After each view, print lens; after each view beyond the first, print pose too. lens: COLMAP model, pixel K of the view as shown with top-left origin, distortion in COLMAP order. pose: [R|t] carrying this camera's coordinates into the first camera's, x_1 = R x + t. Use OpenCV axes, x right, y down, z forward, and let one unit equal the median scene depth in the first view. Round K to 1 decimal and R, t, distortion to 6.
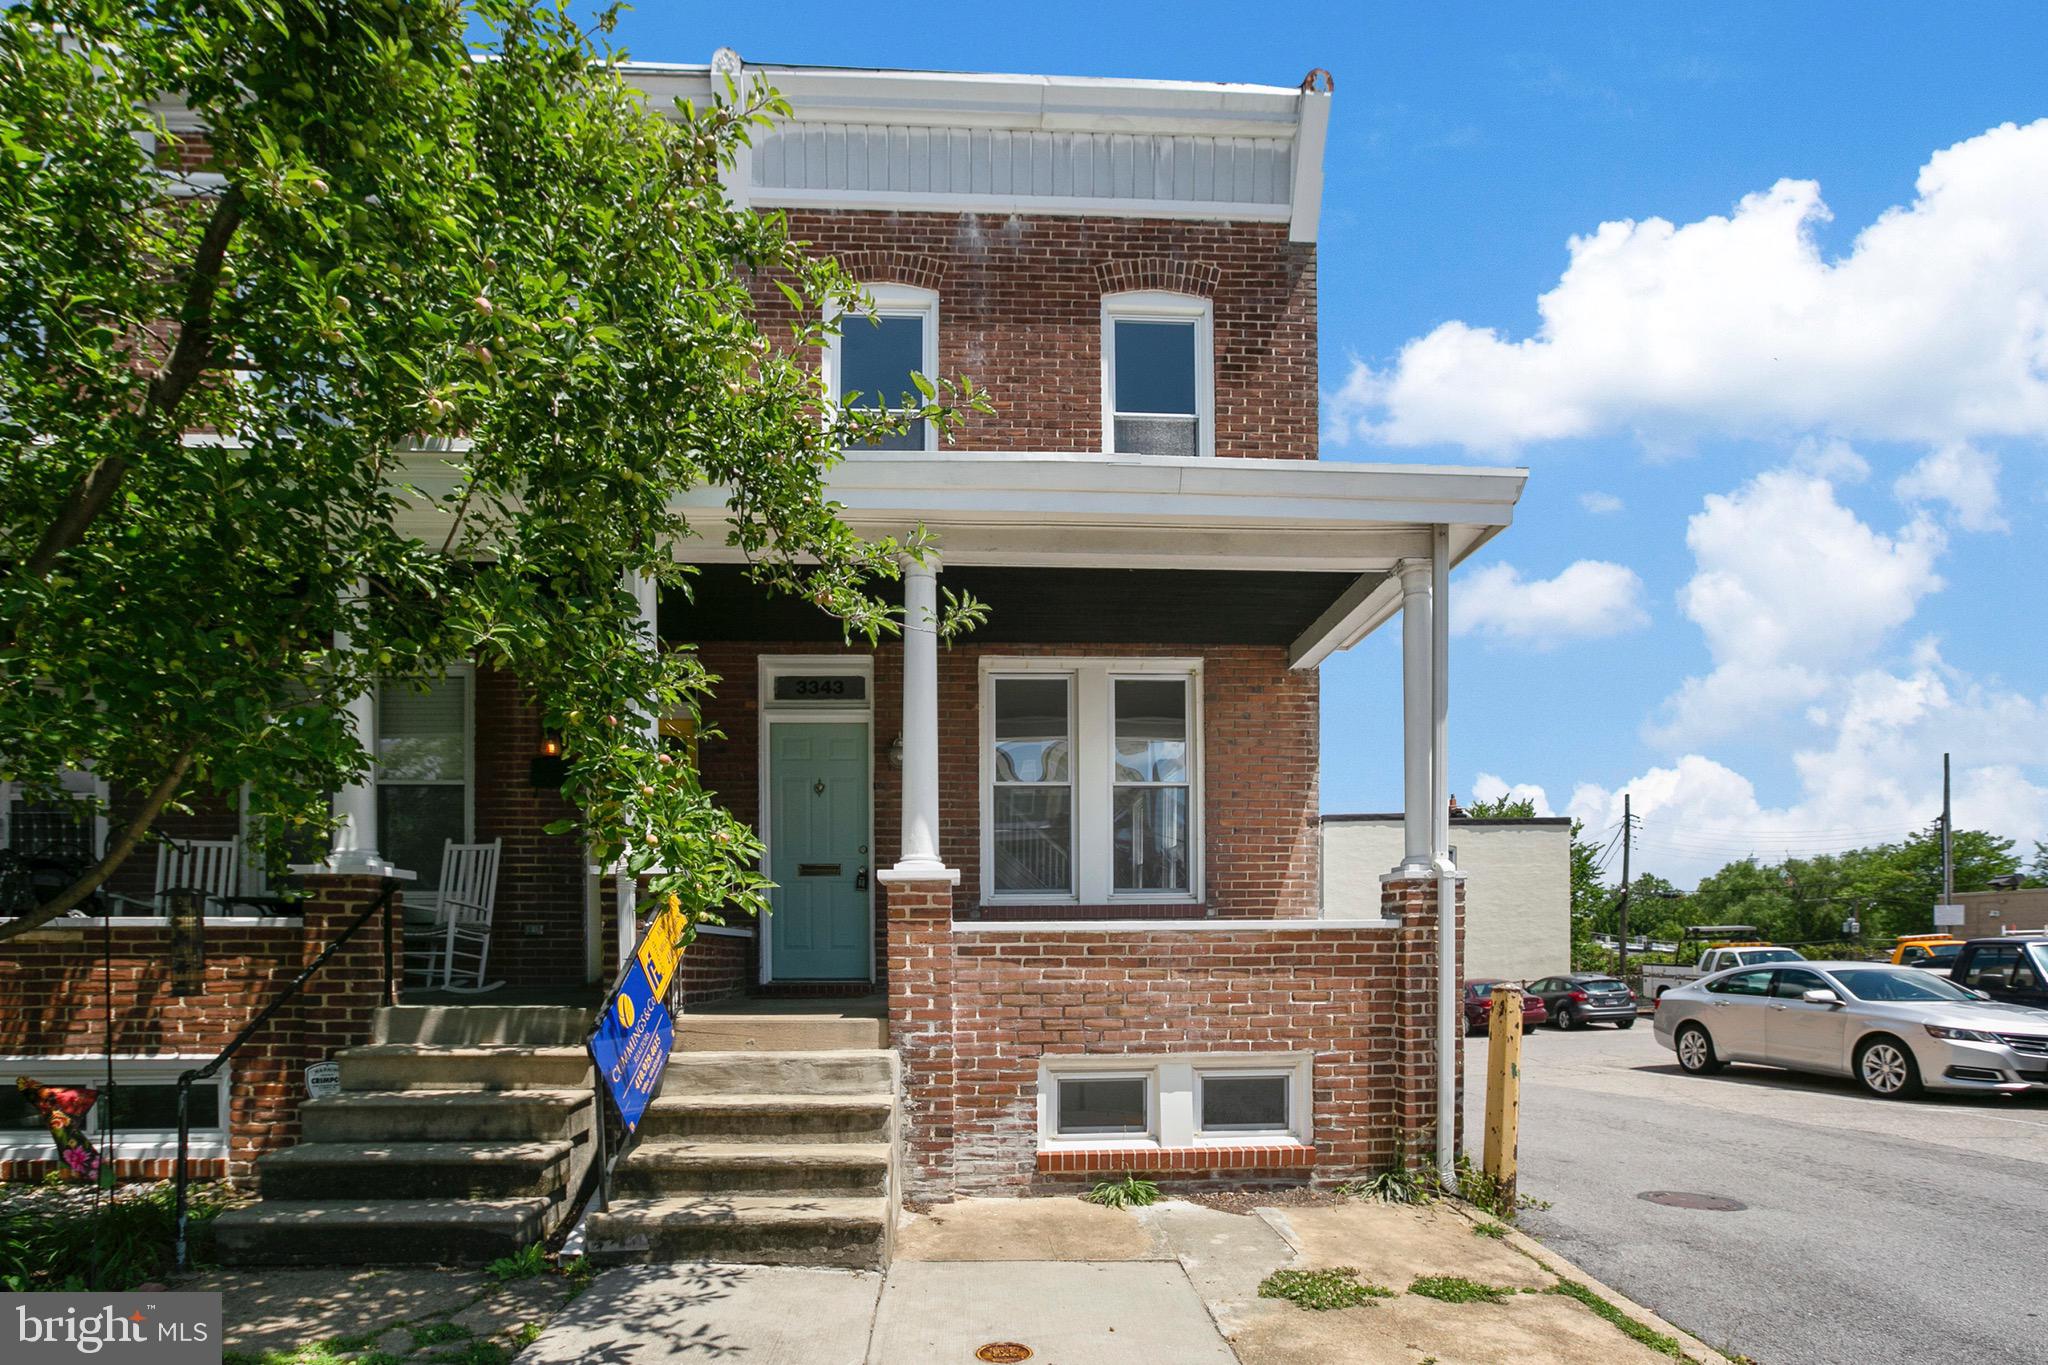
lens RADIAL K [[948.3, 0, 1029.4], [0, 948.3, 704.5], [0, 0, 1]] dist [-0.039839, 0.018170]
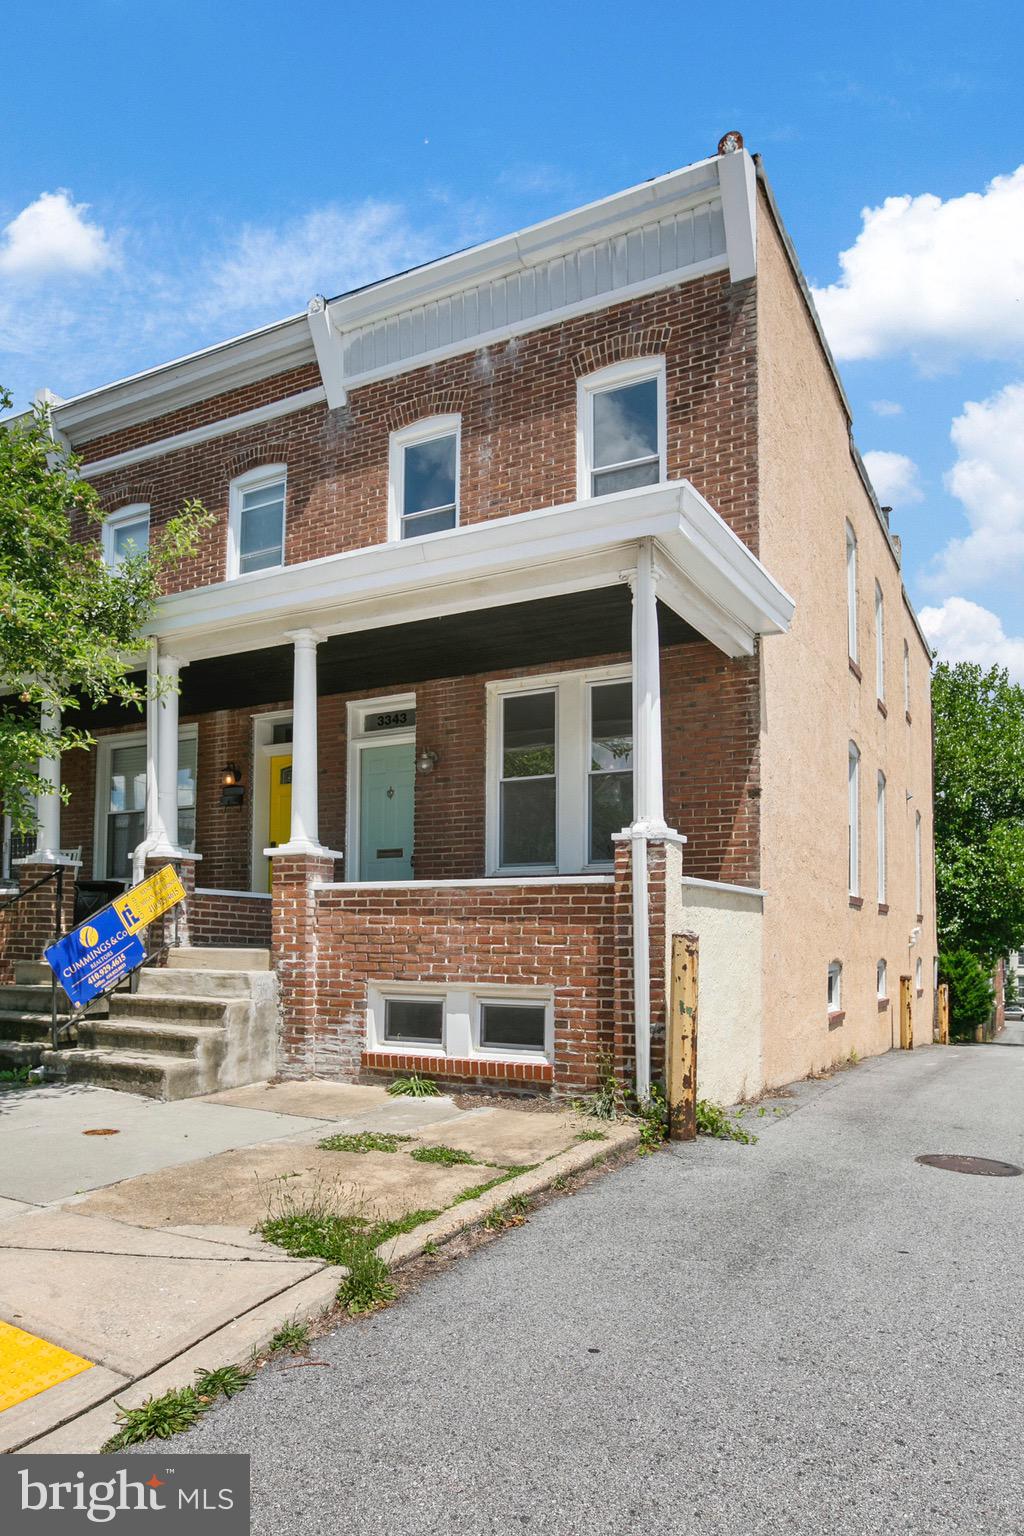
lens RADIAL K [[833.0, 0, 509.6], [0, 833.0, 645.4], [0, 0, 1]] dist [-0.020064, 0.000886]
pose [[0.879392, -0.149080, -0.452157, 0.794486], [0.112524, 0.987885, -0.106868, 0.038403], [0.462611, 0.043101, 0.885513, -0.004512]]
